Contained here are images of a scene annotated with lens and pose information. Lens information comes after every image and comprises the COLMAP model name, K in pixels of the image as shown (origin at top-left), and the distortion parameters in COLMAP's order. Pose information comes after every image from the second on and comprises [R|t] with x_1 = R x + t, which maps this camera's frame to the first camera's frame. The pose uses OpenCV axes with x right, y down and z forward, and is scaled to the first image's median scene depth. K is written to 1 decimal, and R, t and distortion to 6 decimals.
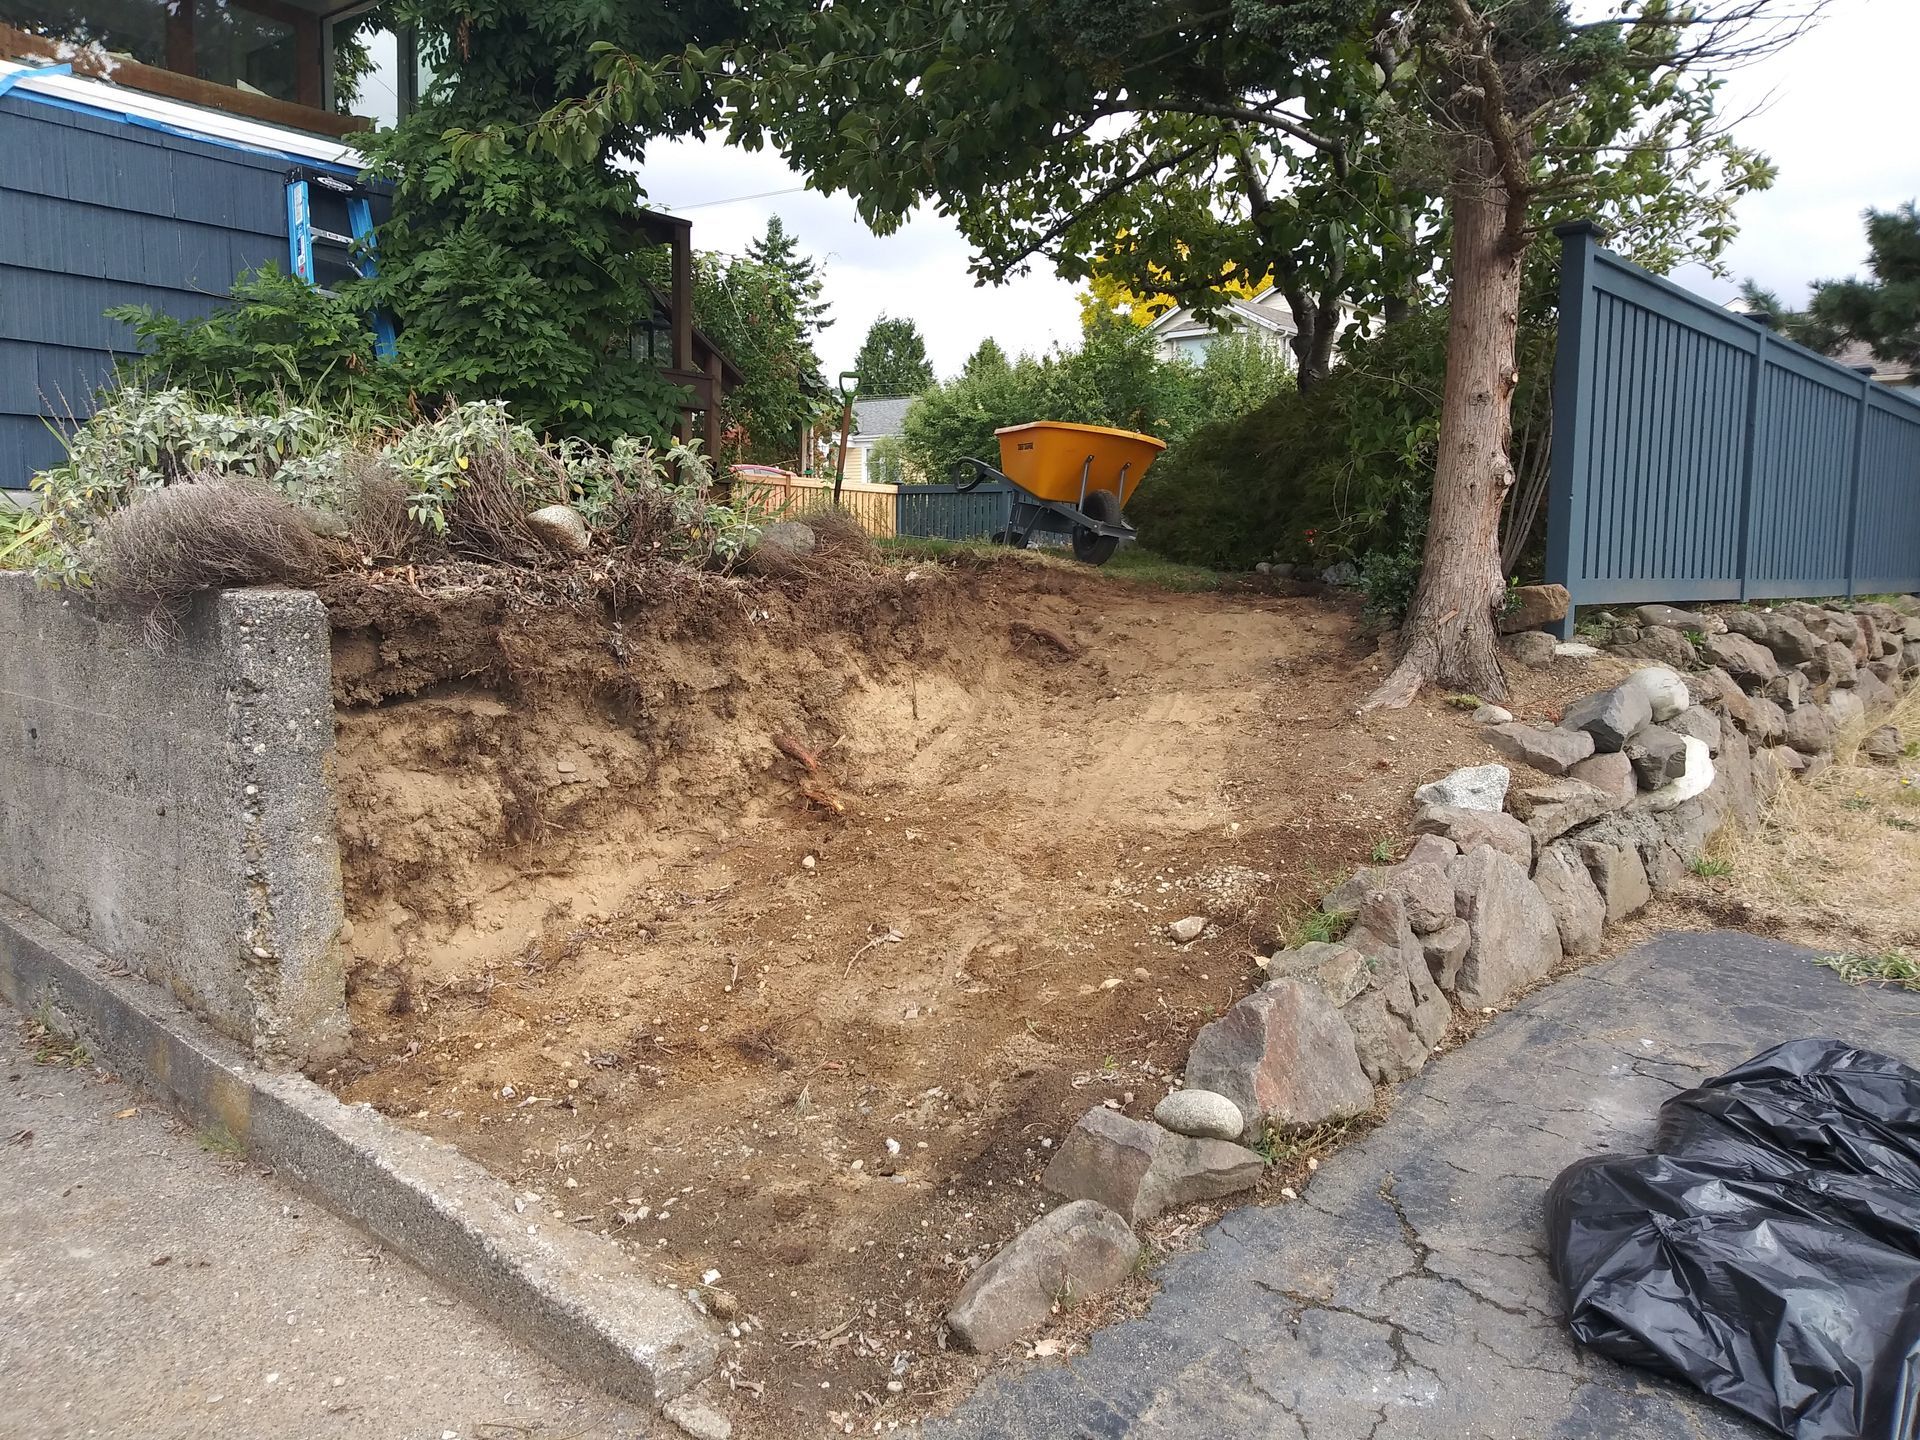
lens RADIAL K [[1587.1, 0, 960.0], [0, 1587.1, 720.0], [0, 0, 1]] dist [0.000487, -0.014262]
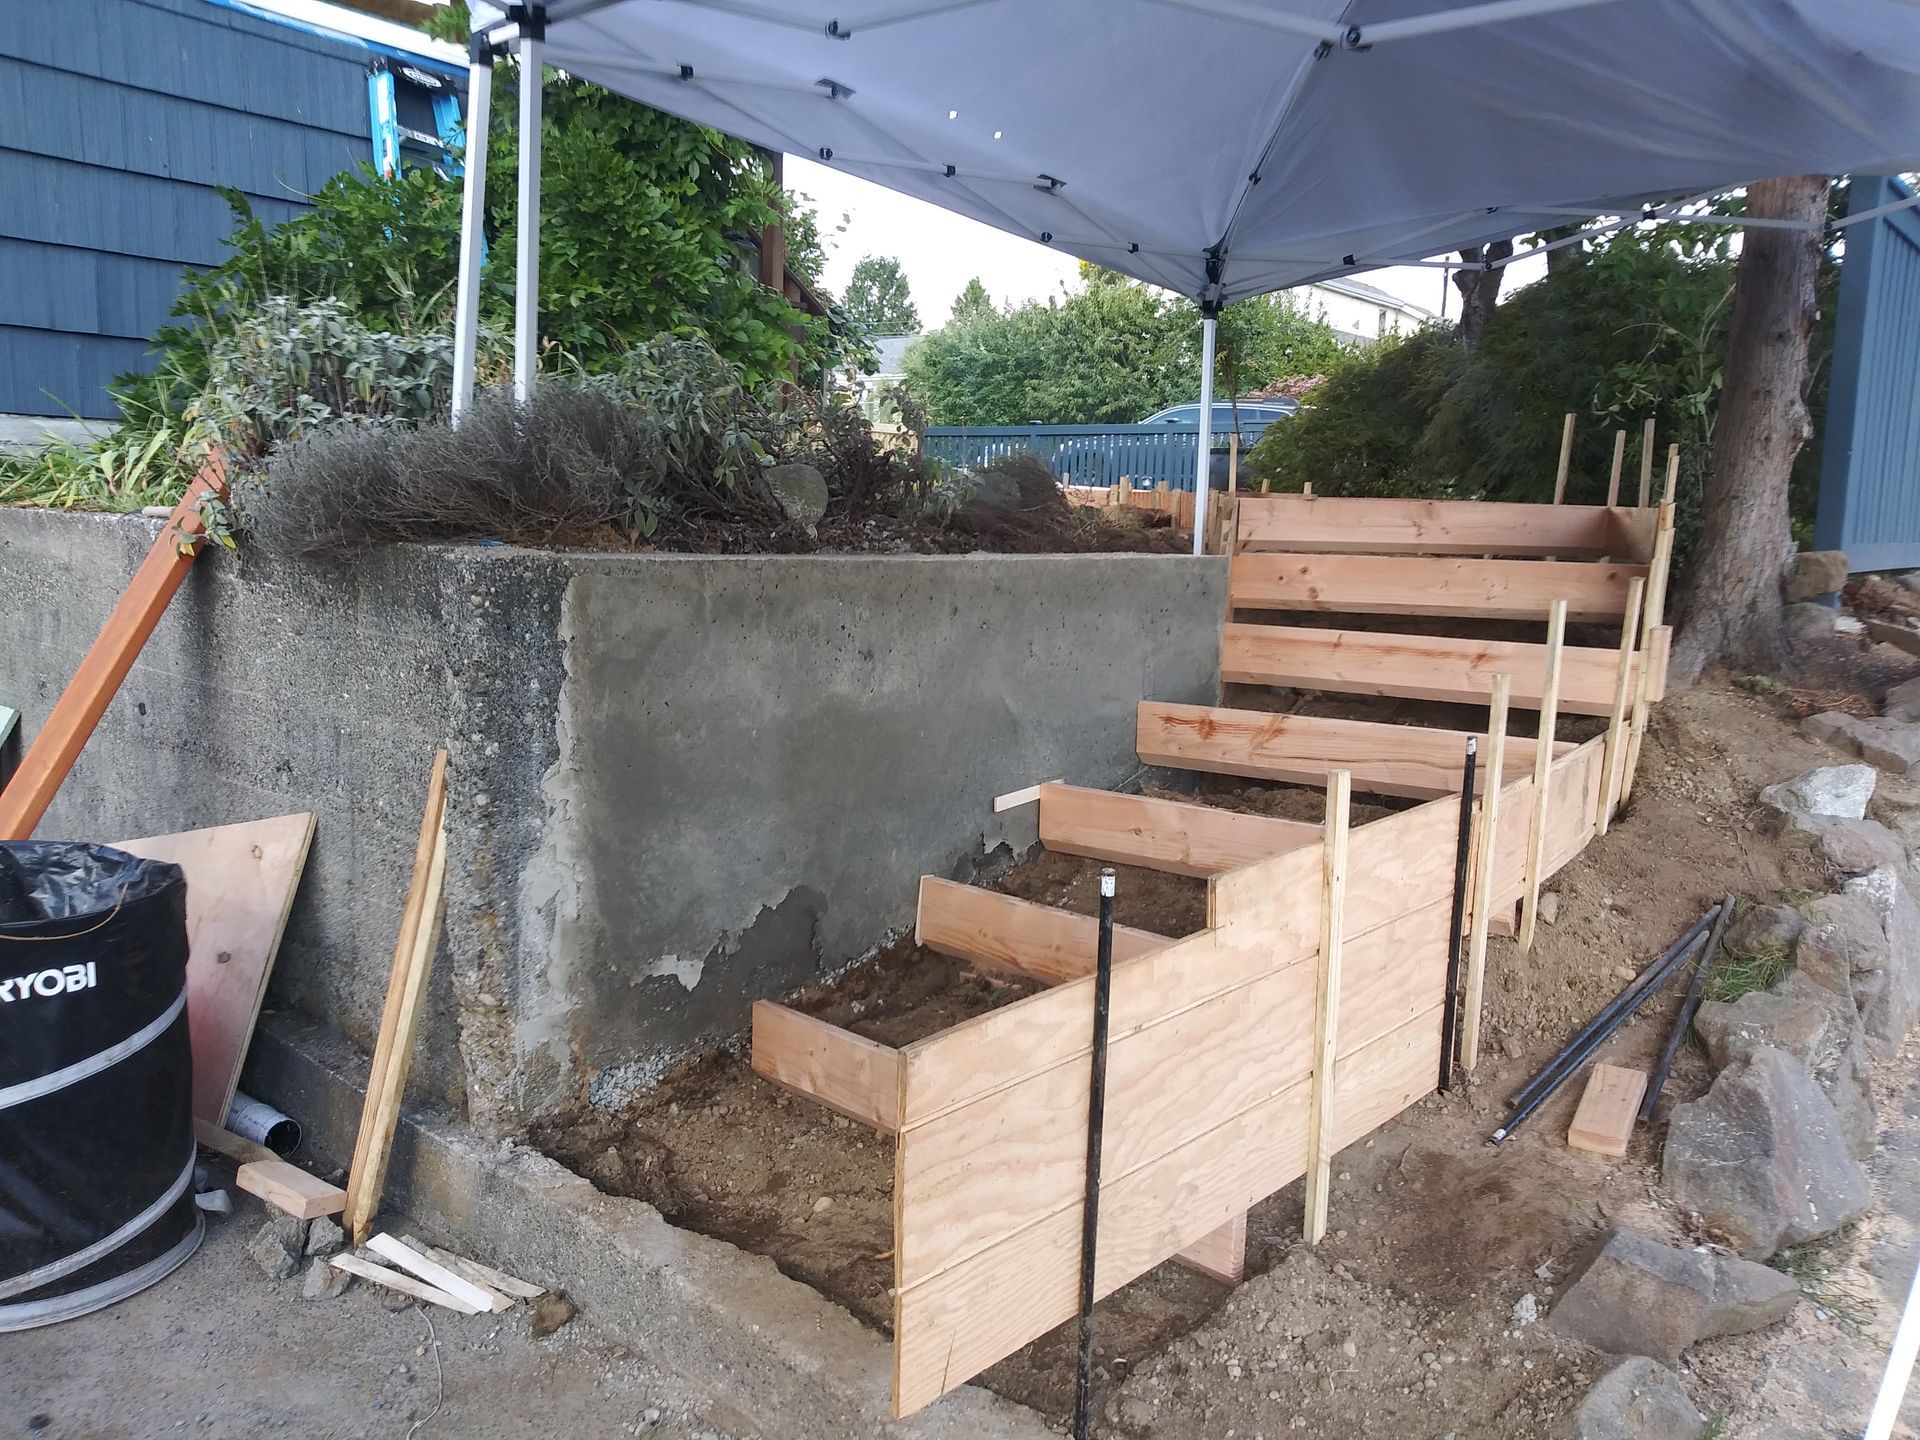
lens RADIAL K [[1587.1, 0, 960.0], [0, 1587.1, 720.0], [0, 0, 1]] dist [0.000487, -0.014262]
pose [[0.999750, 0.010554, 0.019699, -0.139938], [-0.011235, 0.999331, 0.034800, -0.016939], [-0.019318, -0.035013, 0.999200, 0.124267]]
